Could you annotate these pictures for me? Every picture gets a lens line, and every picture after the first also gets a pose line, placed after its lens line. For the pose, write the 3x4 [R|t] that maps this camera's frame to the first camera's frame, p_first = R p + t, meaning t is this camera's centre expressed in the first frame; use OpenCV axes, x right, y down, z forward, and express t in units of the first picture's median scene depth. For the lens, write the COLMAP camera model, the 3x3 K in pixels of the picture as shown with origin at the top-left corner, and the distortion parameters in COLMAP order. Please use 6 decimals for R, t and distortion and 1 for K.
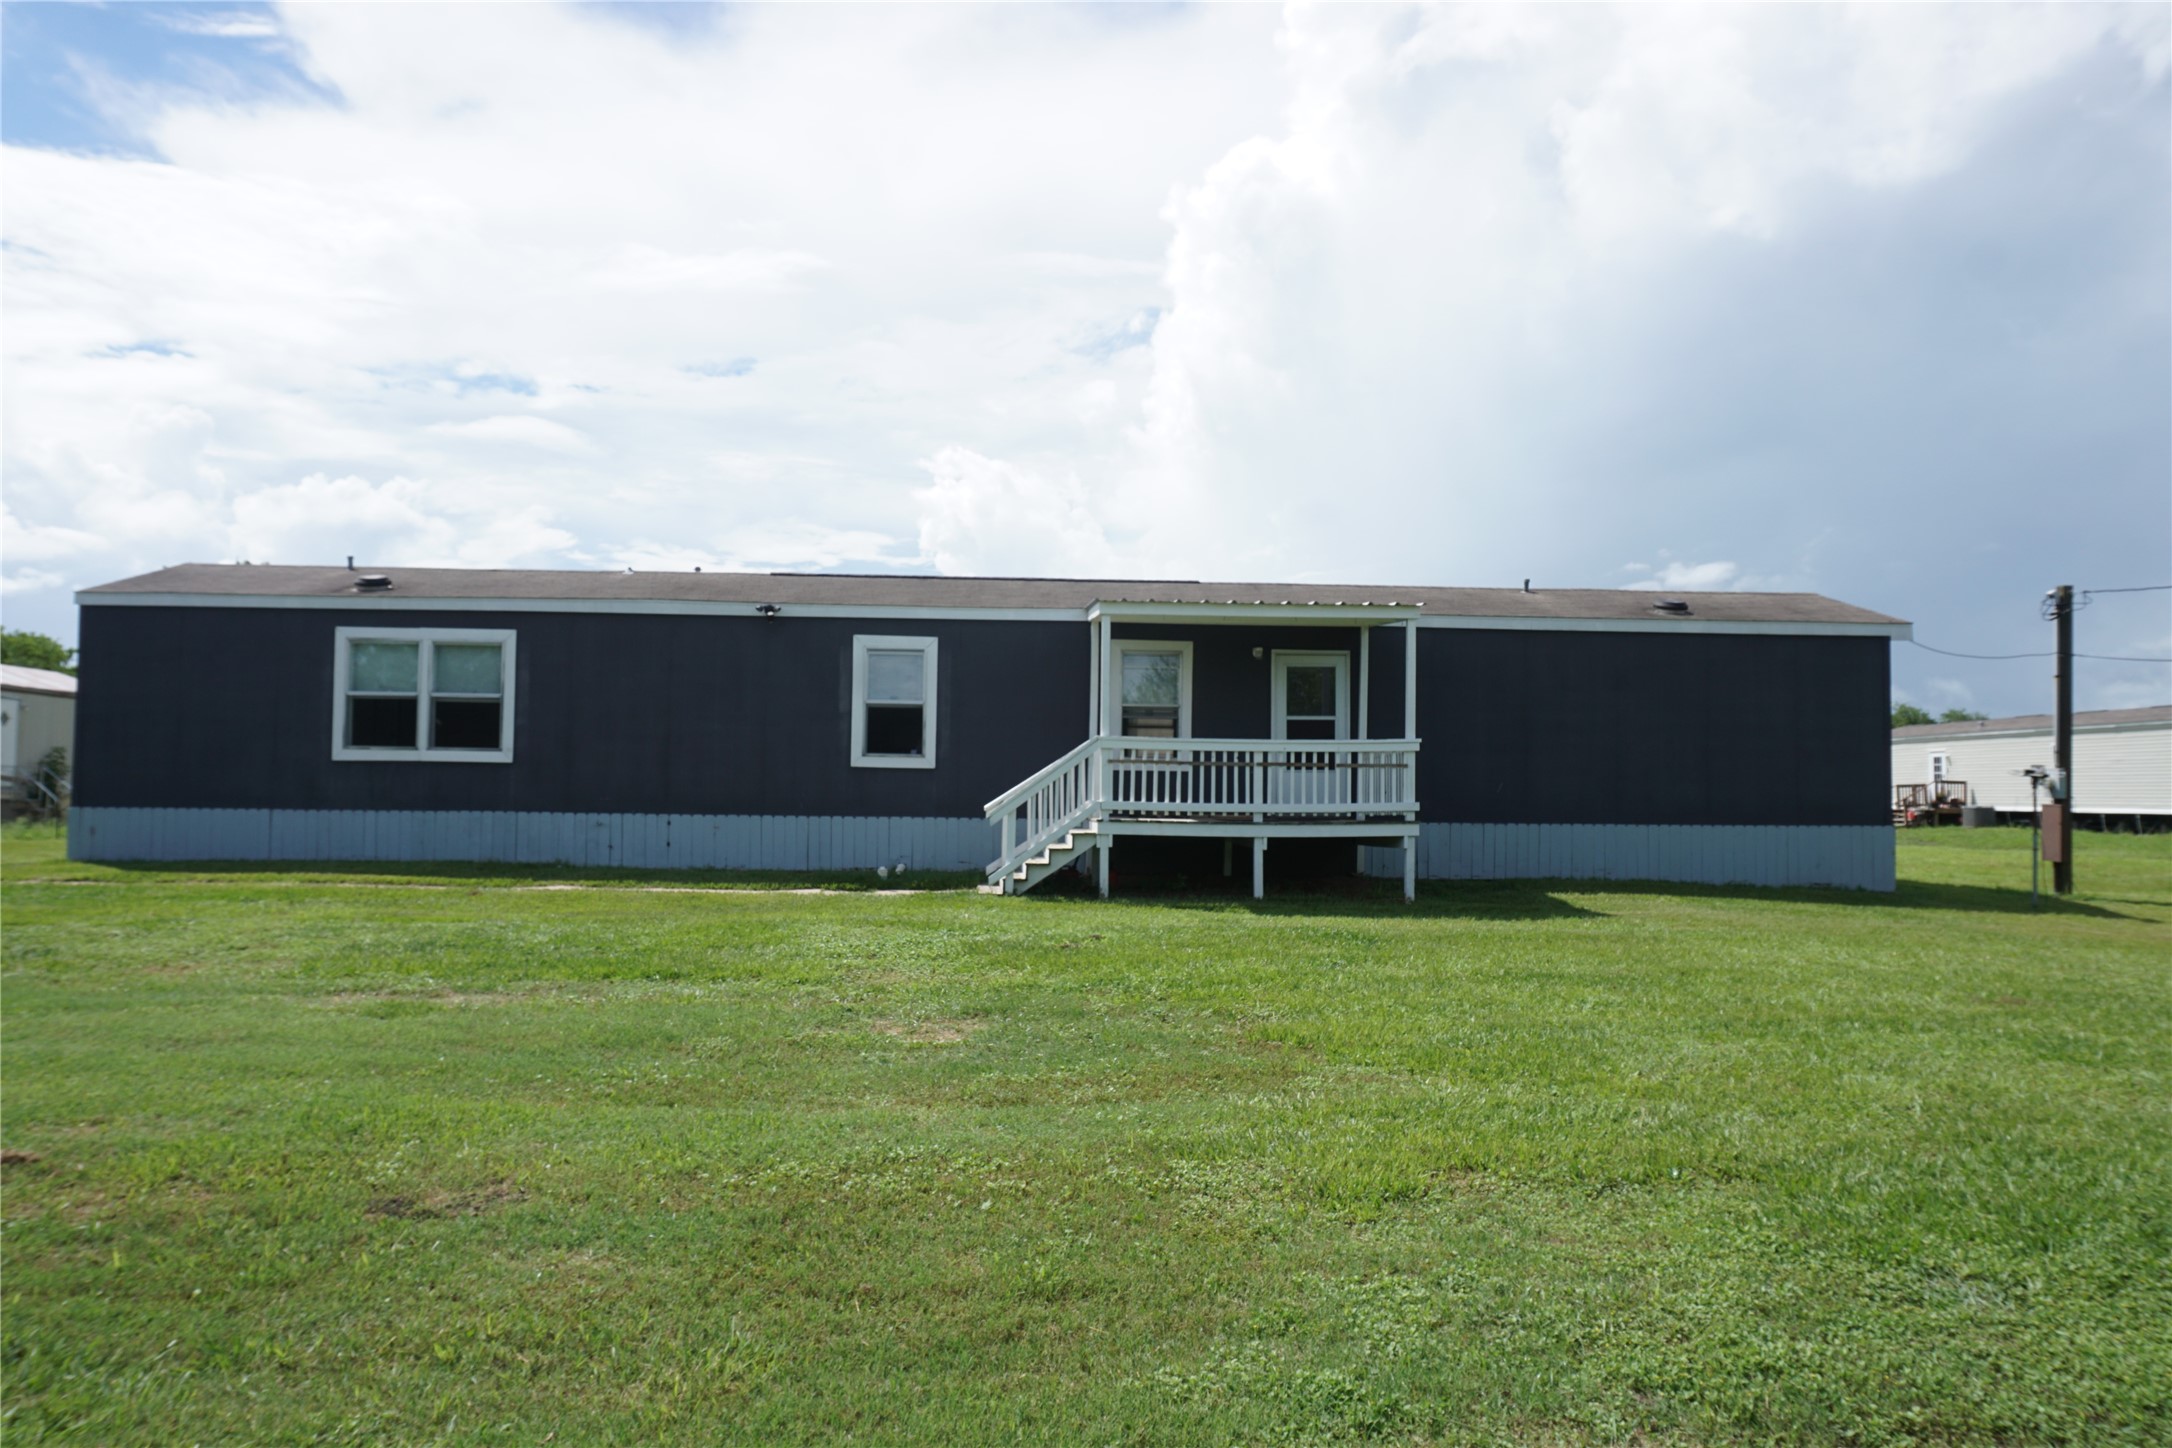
lens RADIAL K [[1492.9, 0, 1086.0], [0, 1492.9, 724.0], [0, 0, 1]] dist [-0.015078, 0.002074]
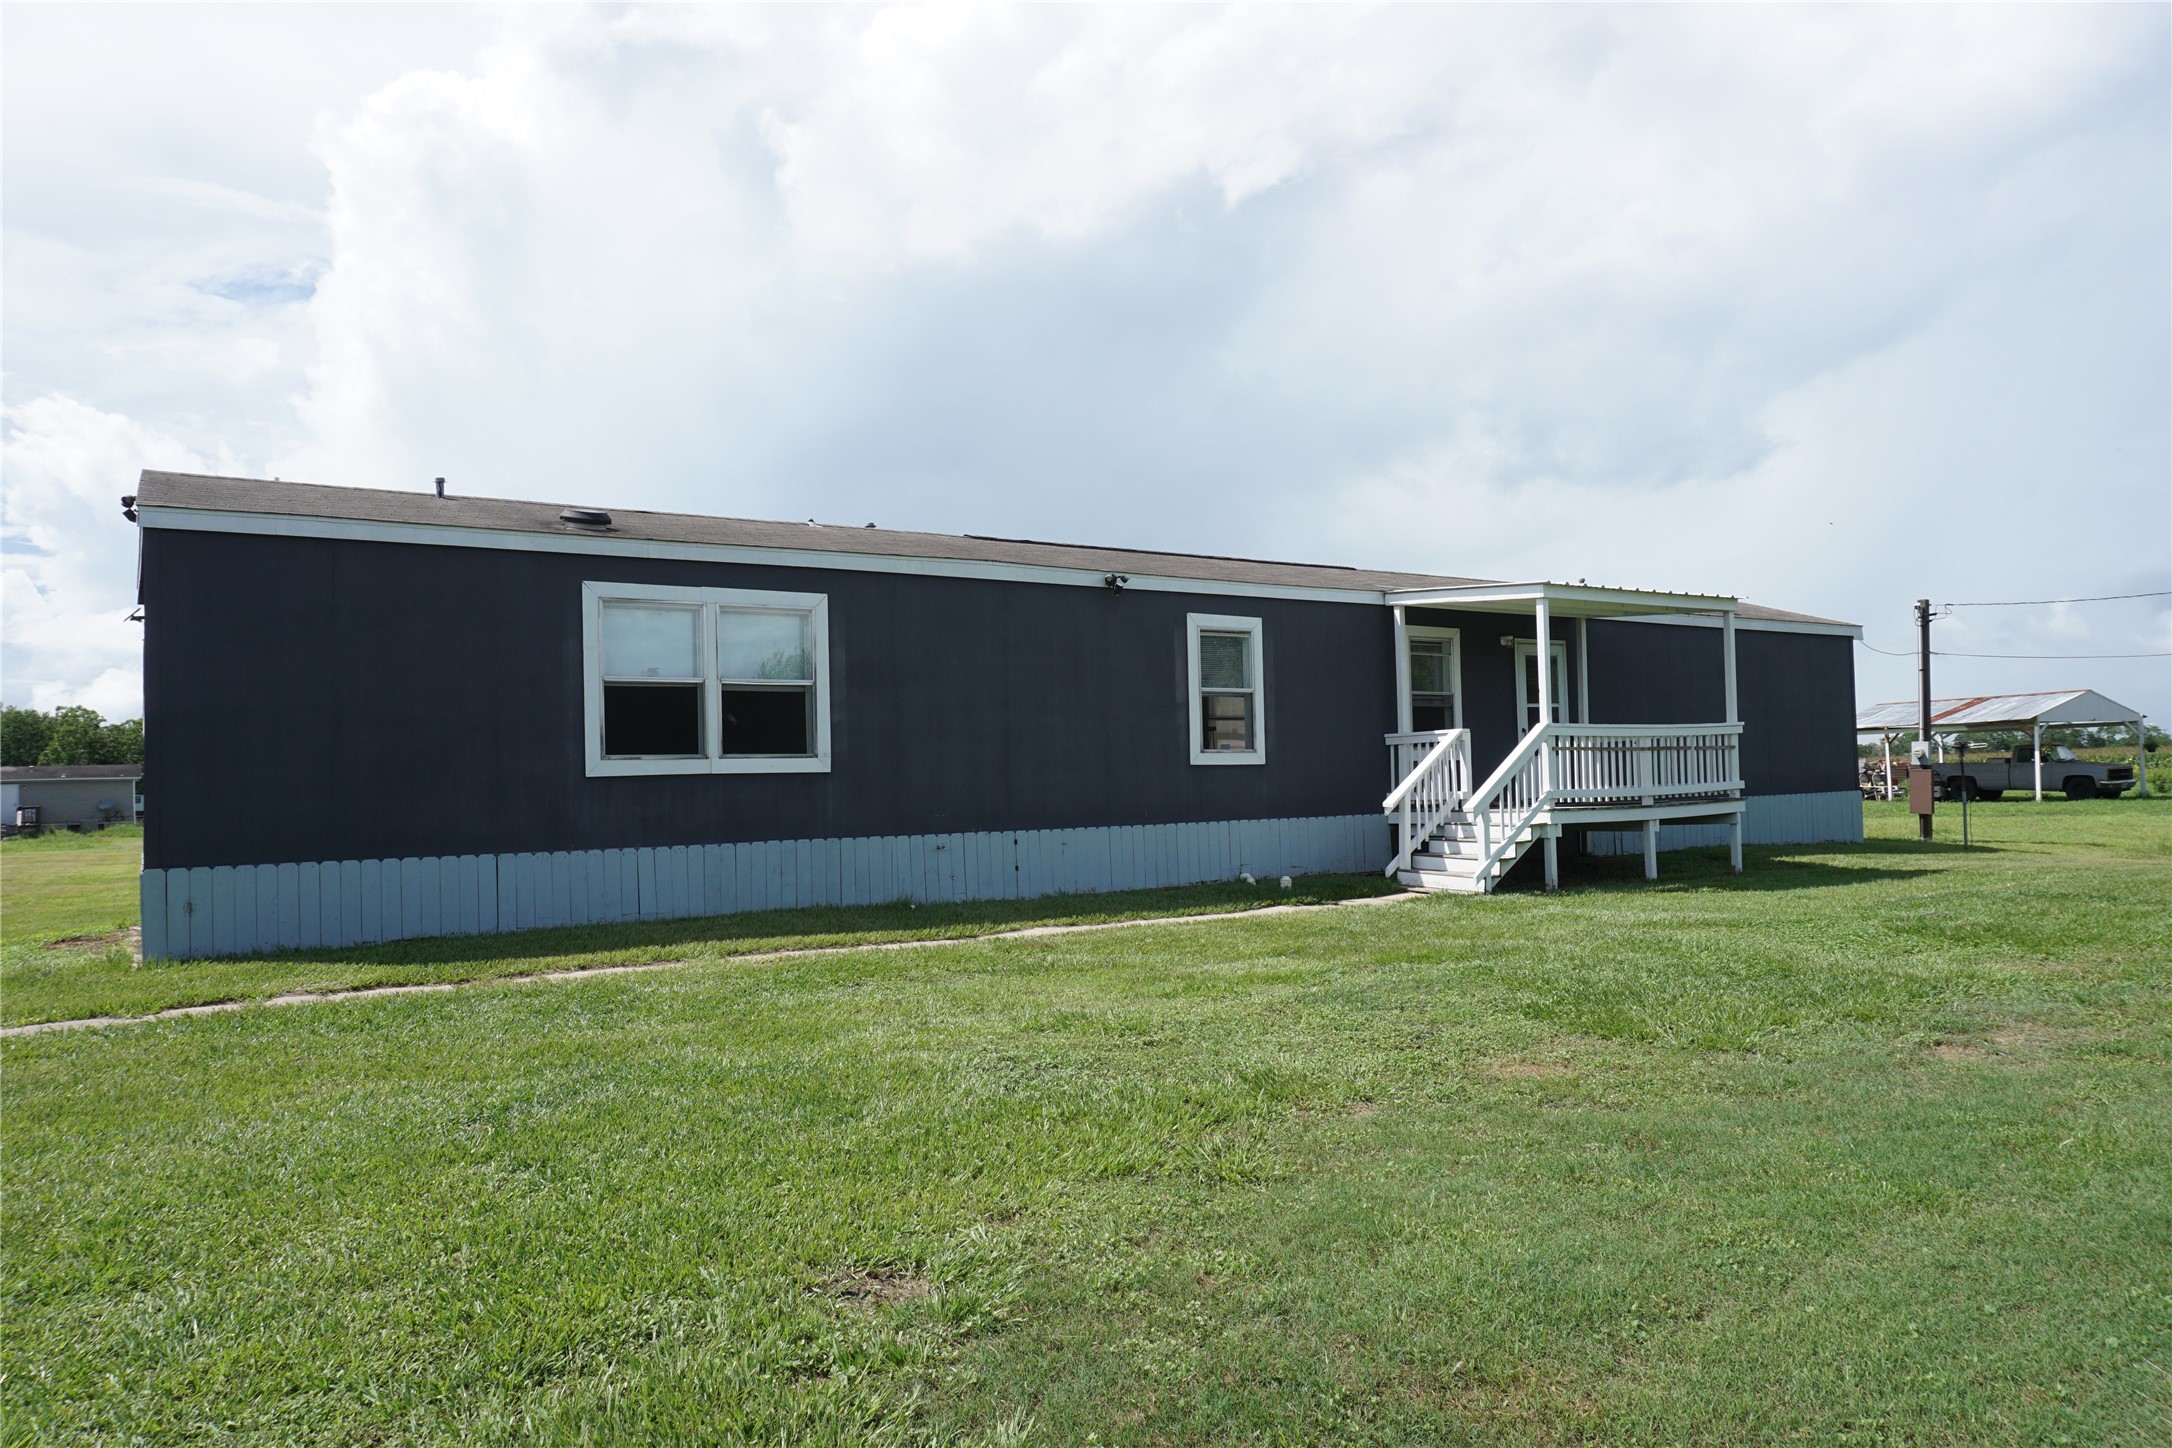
lens RADIAL K [[1513.6, 0, 1086.0], [0, 1513.6, 724.0], [0, 0, 1]] dist [0.001491, 0.000985]
pose [[0.846550, -0.012759, 0.532157, -0.679693], [0.015967, 0.999872, -0.001426, 0.004901], [-0.532070, 0.009704, 0.846644, 0.290622]]
